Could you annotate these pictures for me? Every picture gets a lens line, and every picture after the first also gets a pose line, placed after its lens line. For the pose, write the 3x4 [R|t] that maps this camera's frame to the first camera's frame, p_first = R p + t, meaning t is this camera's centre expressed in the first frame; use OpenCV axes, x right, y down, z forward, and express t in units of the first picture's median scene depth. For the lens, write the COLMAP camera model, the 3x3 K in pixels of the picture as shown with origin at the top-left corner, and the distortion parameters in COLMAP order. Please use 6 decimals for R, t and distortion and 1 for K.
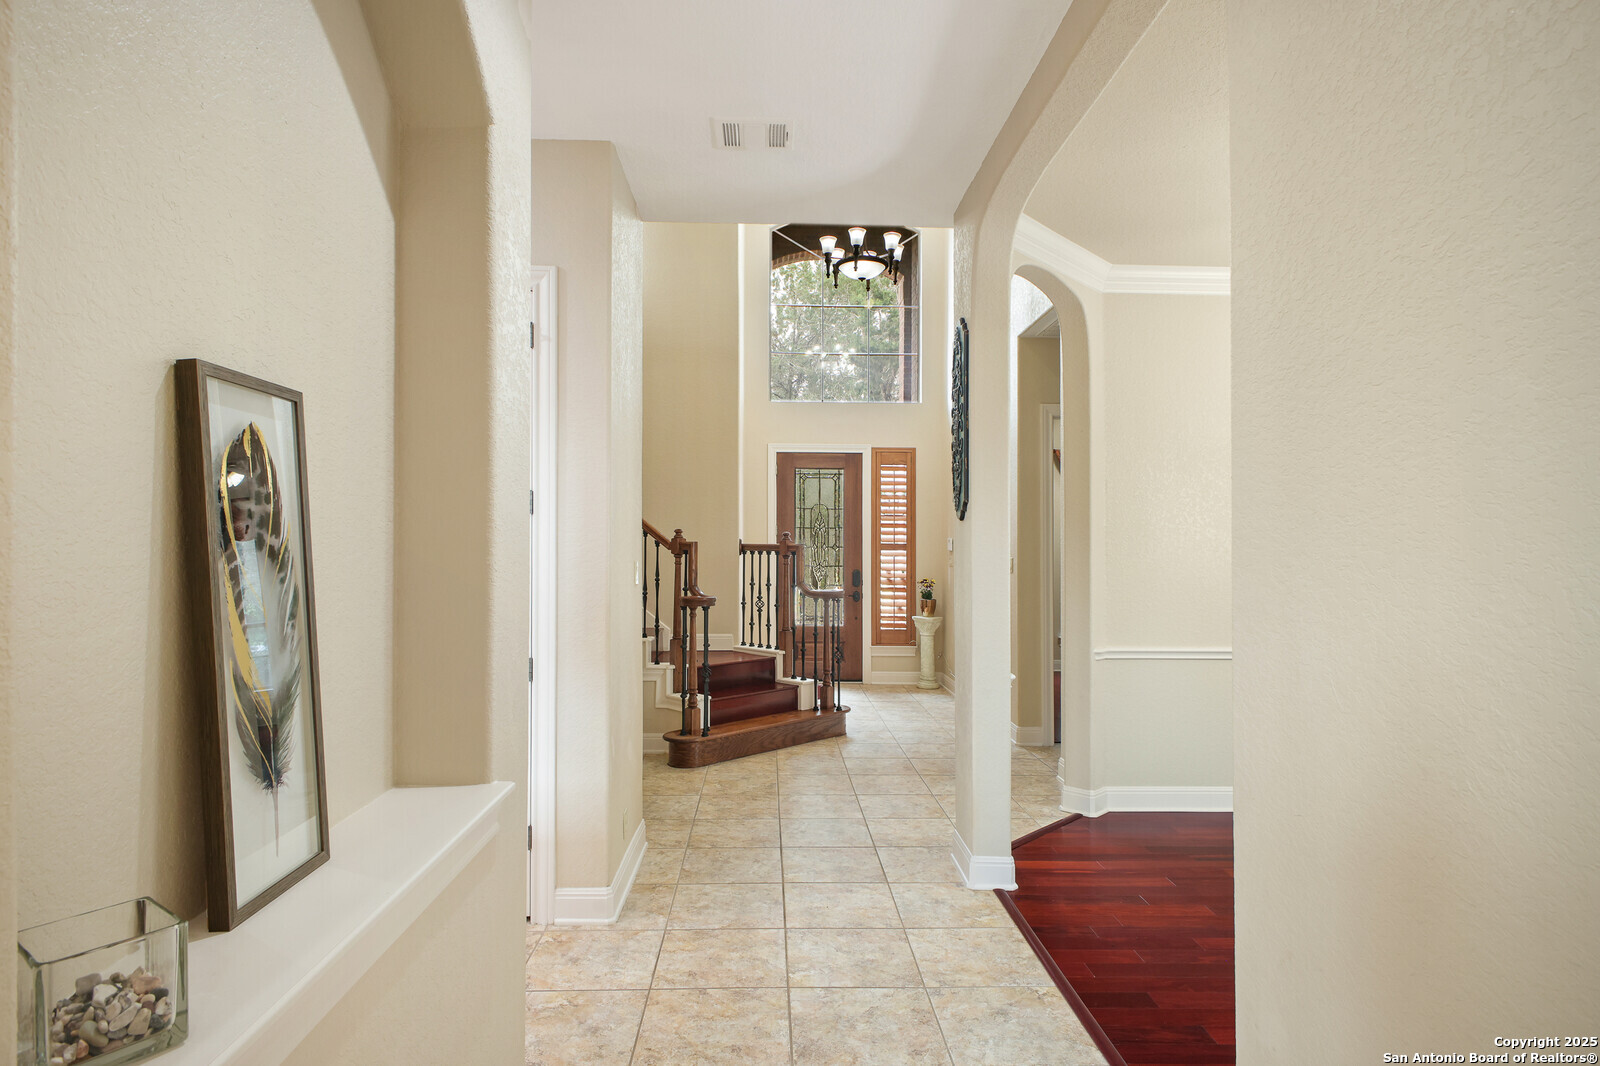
lens RADIAL K [[904.1, 0, 799.0], [0, 904.1, 533.7], [0, 0, 1]] dist [0.000041, 0.000120]
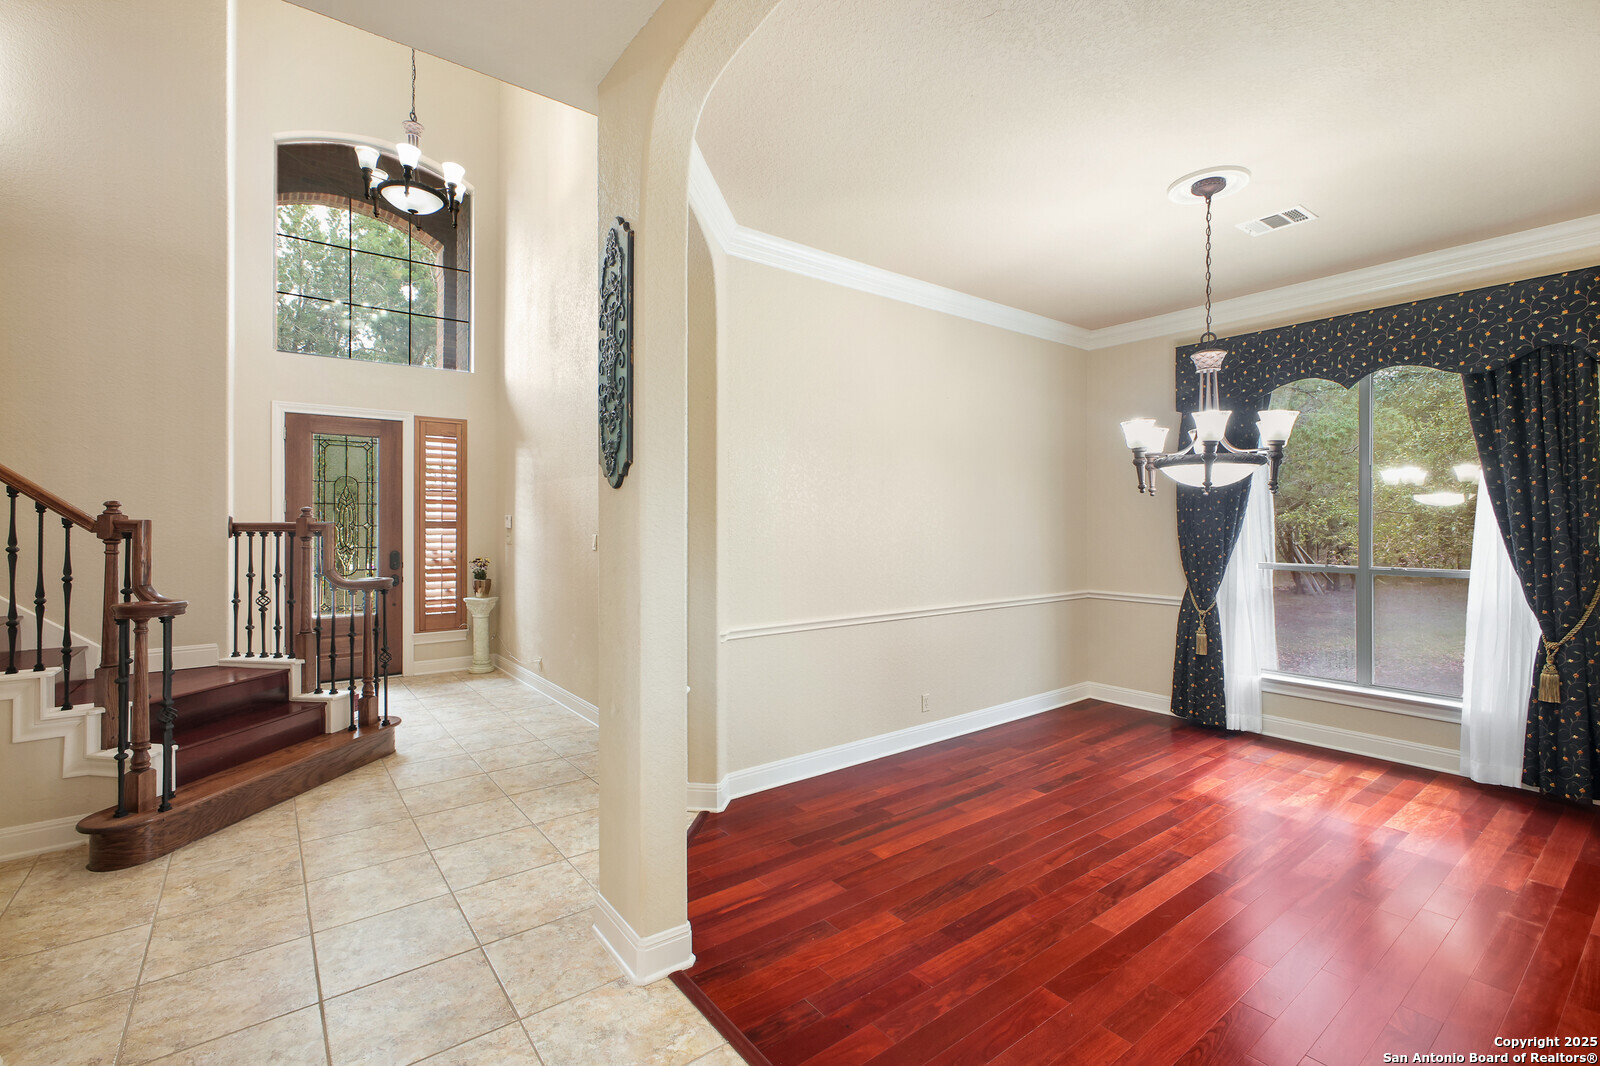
lens RADIAL K [[708.3, 0, 804.1], [0, 708.3, 513.5], [0, 0, 1]] dist [0.001600, 0.000220]
pose [[0.812867, -0.001099, 0.582448, -0.022966], [0.000805, 0.999999, 0.000763, 0.003822], [-0.582449, -0.000151, 0.812867, 0.271602]]
